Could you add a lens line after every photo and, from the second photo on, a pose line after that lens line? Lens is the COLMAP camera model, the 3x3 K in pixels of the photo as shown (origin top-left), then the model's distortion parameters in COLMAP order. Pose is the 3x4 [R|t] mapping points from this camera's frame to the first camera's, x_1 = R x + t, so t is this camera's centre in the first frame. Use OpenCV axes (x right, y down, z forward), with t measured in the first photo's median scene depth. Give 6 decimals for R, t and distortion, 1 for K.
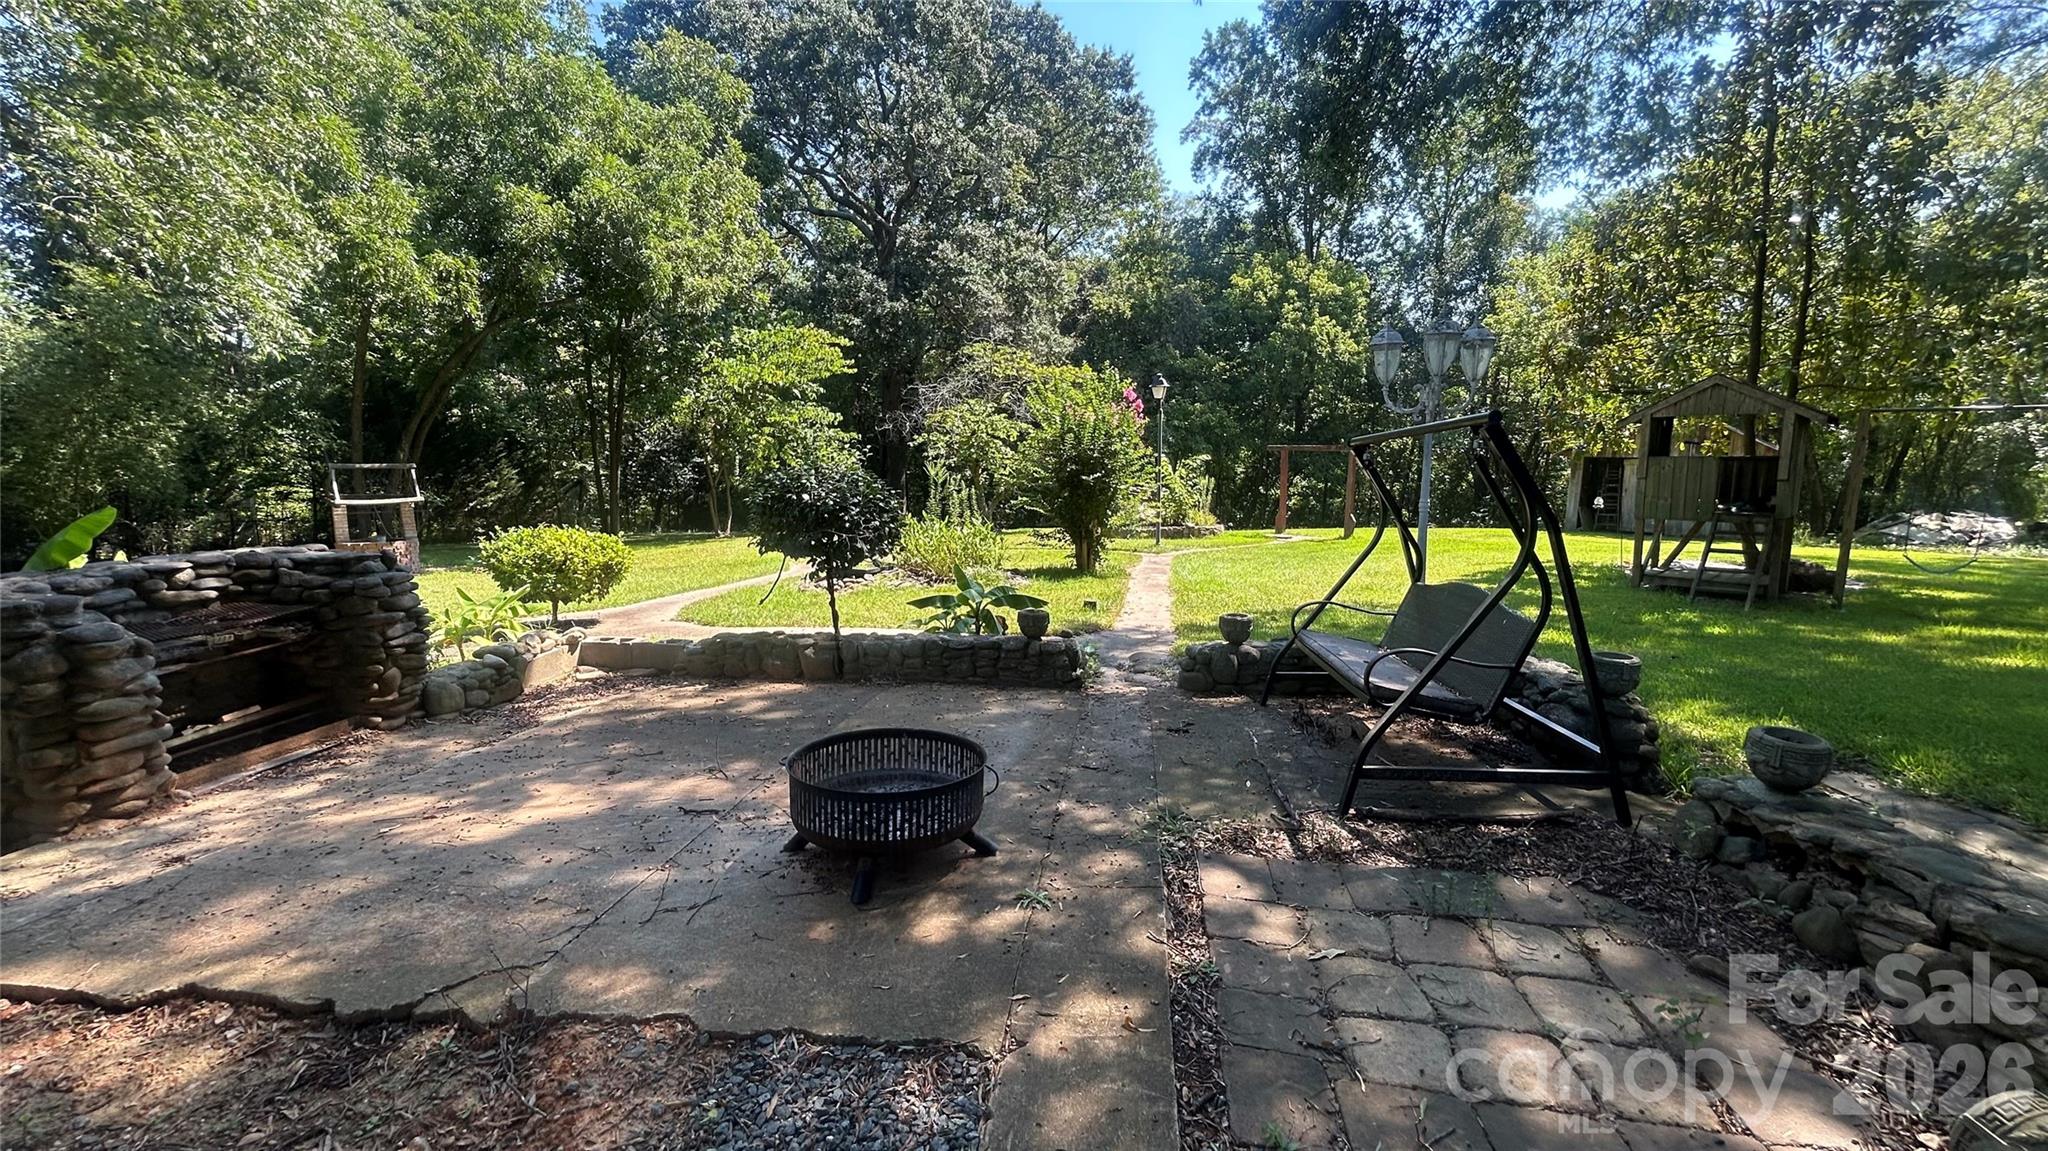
lens RADIAL K [[828.7, 0, 1022.0], [0, 828.7, 571.8], [0, 0, 1]] dist [0.002841, -0.000027]
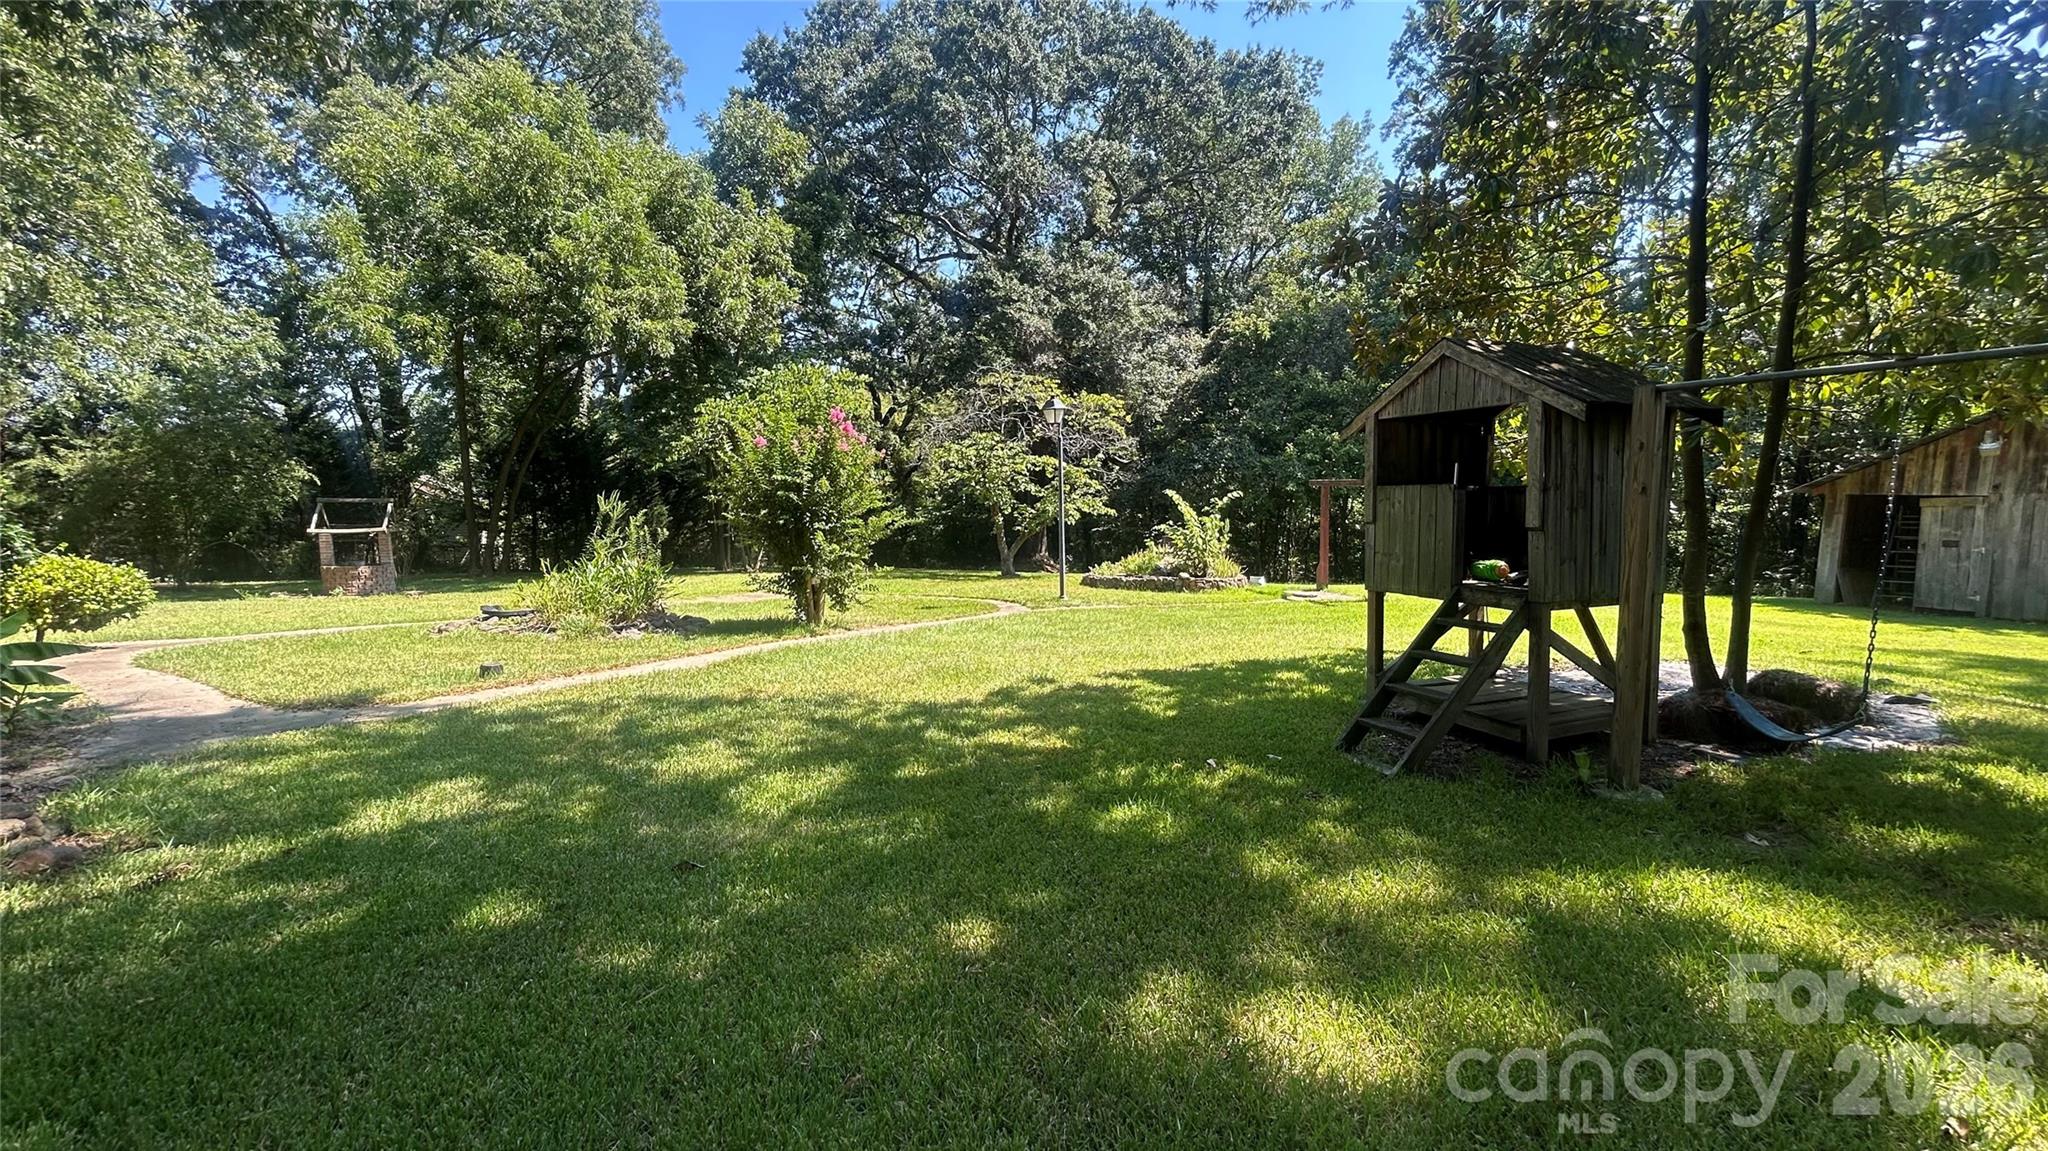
lens RADIAL K [[828.7, 0, 1024.9], [0, 828.7, 577.8], [0, 0, 1]] dist [0.002841, -0.000027]
pose [[0.942200, 0.034418, -0.333279, 0.192566], [-0.047682, 0.998359, -0.031698, -0.010916], [0.331641, 0.045758, 0.942295, 0.090351]]
